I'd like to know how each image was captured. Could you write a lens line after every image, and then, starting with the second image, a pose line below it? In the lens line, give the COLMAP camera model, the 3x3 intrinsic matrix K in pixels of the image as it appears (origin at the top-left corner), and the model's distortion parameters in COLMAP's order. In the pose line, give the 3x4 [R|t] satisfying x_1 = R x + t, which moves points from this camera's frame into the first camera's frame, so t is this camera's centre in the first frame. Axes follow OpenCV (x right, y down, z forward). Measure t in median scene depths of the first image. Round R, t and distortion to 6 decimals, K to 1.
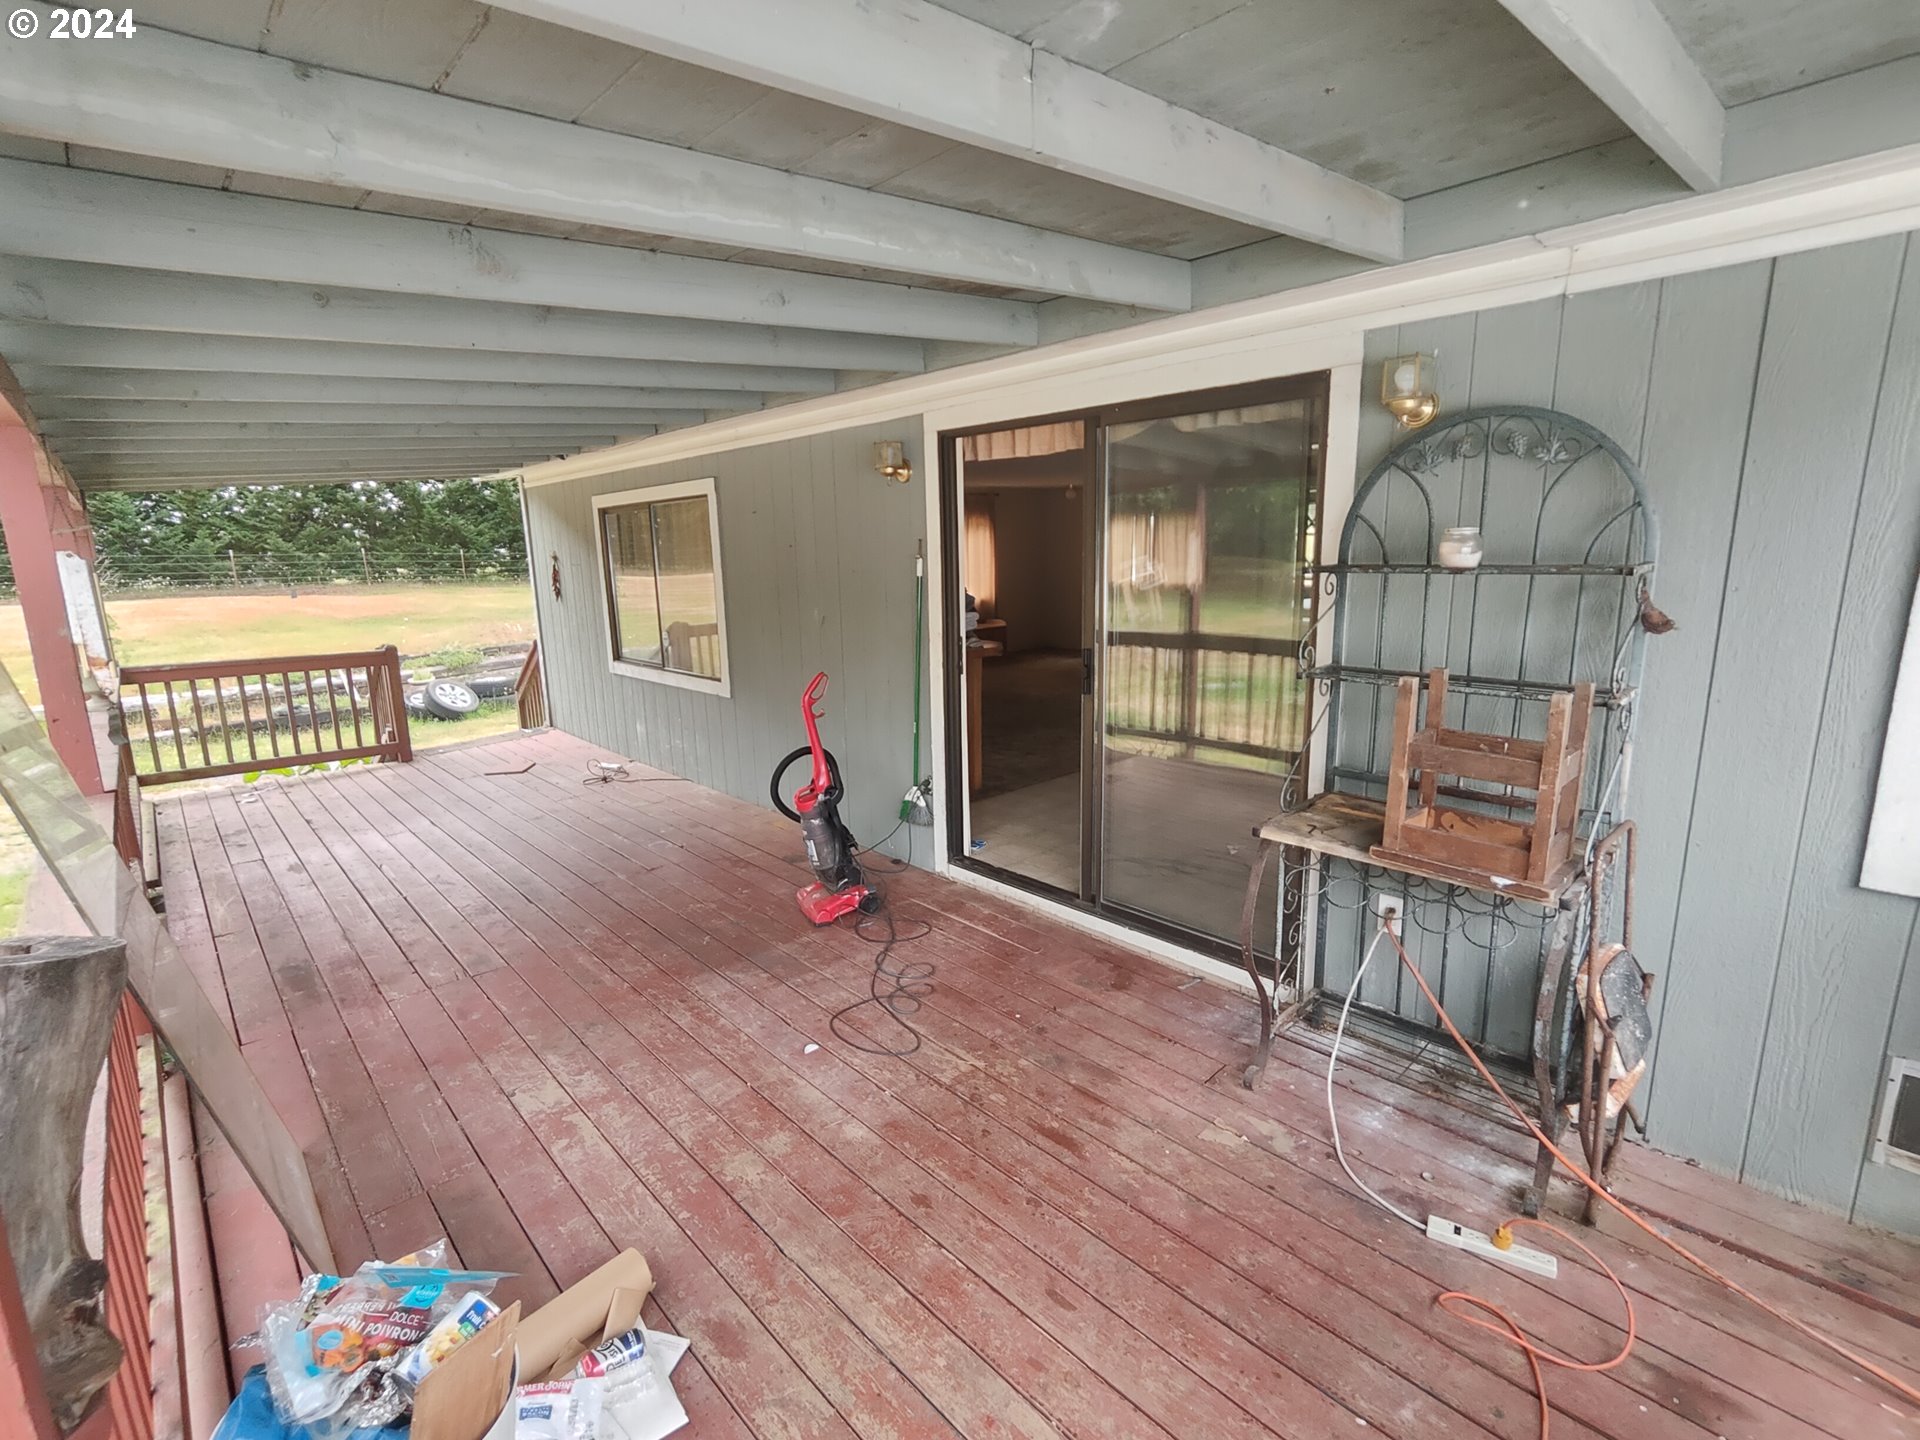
lens RADIAL K [[874.6, 0, 960.0], [0, 874.6, 720.0], [0, 0, 1]] dist [-0.003400, -0.000641]
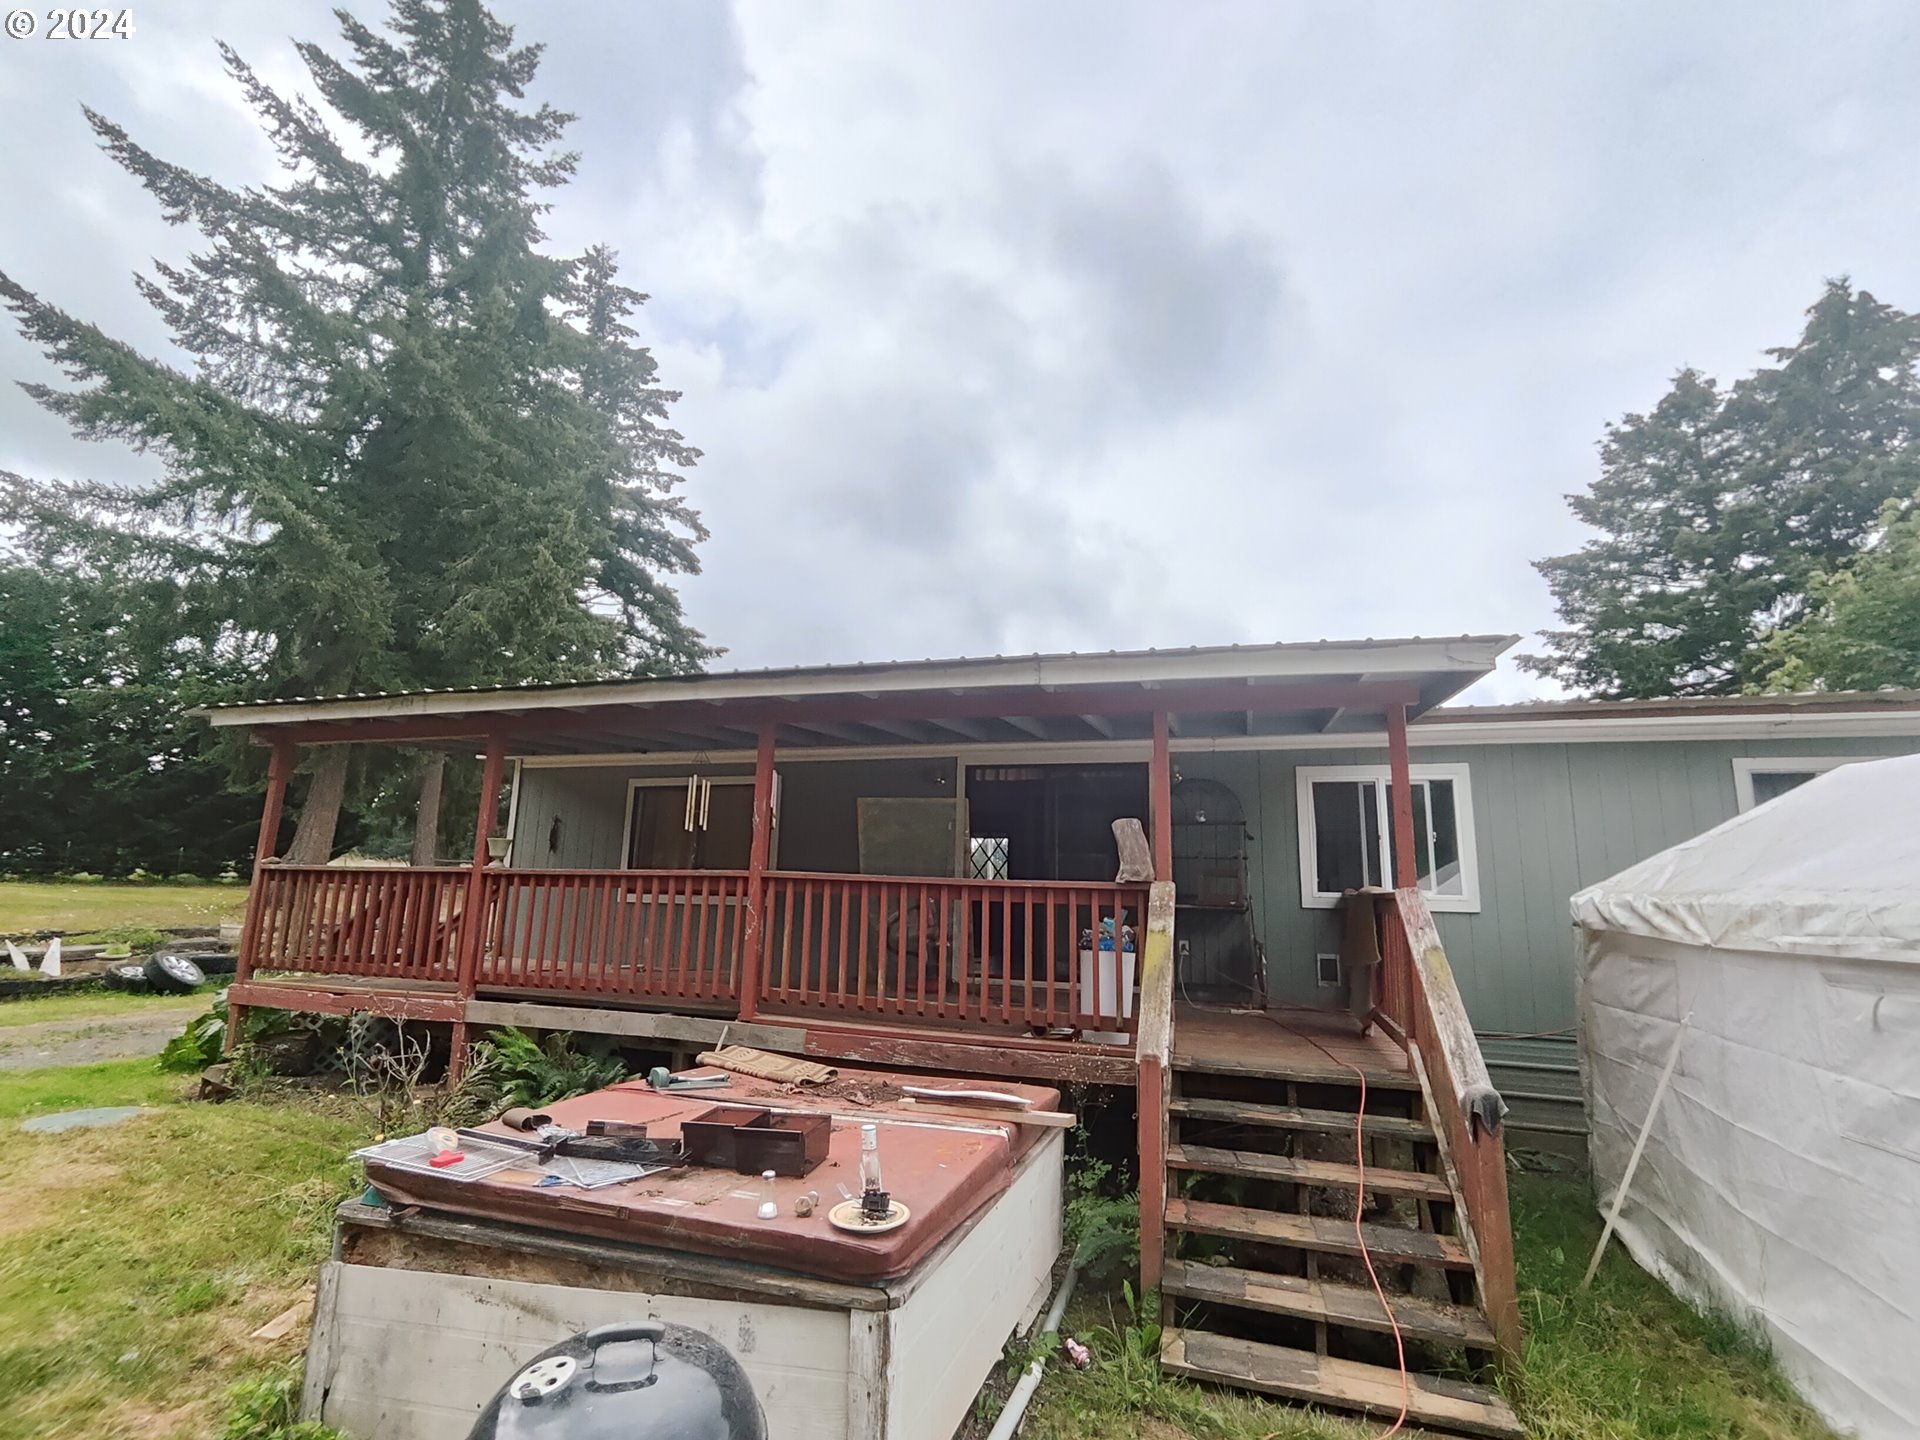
lens RADIAL K [[874.6, 0, 960.0], [0, 874.6, 720.0], [0, 0, 1]] dist [-0.003400, -0.000641]
pose [[0.882068, 0.125055, 0.454221, -1.076281], [0.051908, 0.932460, -0.357525, 0.360612], [-0.468253, 0.338939, 0.816002, -0.860550]]
